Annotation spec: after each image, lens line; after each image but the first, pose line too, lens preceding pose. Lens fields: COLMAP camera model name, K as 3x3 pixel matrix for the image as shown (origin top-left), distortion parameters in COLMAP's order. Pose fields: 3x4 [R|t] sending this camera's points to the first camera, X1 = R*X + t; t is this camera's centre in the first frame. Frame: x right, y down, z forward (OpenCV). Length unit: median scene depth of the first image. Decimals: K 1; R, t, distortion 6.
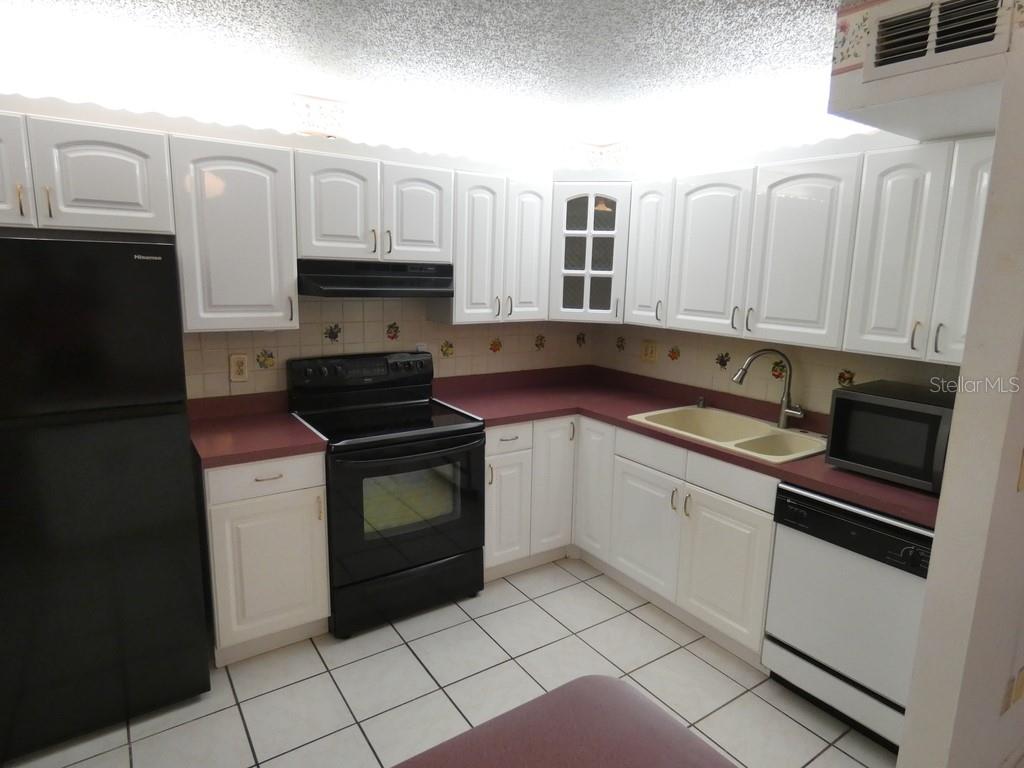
lens RADIAL K [[610.2, 0, 525.6], [0, 610.2, 380.1], [0, 0, 1]] dist [0.001575, -0.023181]
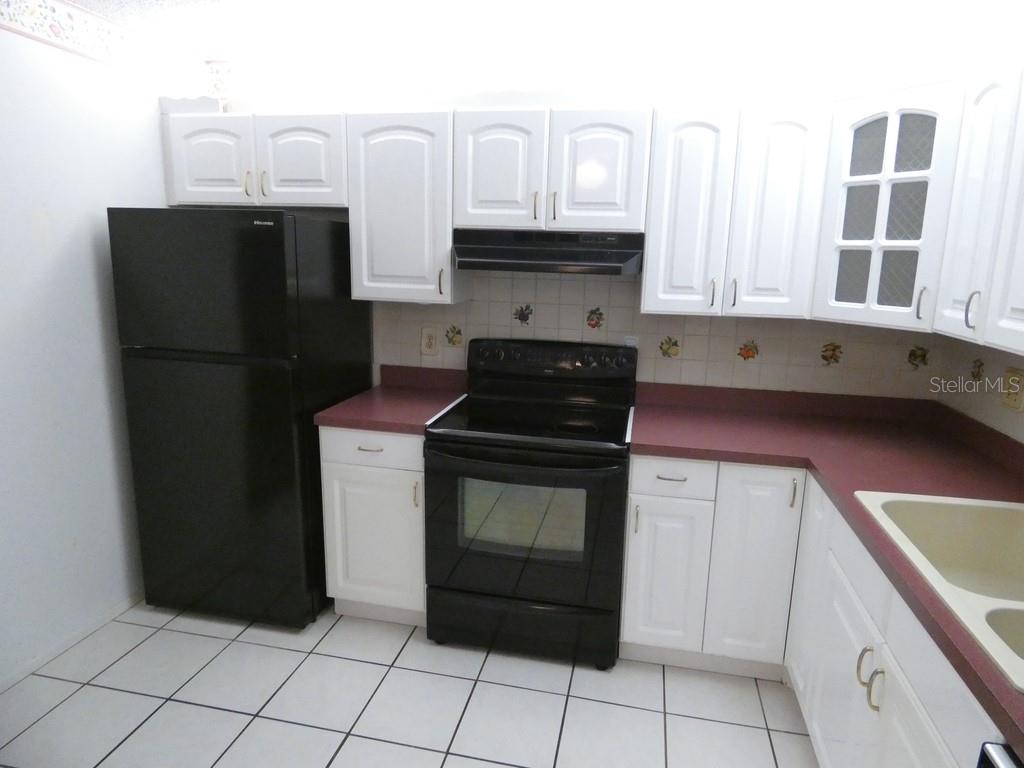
lens RADIAL K [[610.2, 0, 525.6], [0, 610.2, 380.1], [0, 0, 1]] dist [0.001575, -0.023181]
pose [[0.685734, 0.134955, -0.715231, 0.335574], [-0.139181, 0.988840, 0.053140, -0.028480], [0.714421, 0.063107, 0.696865, 0.368915]]
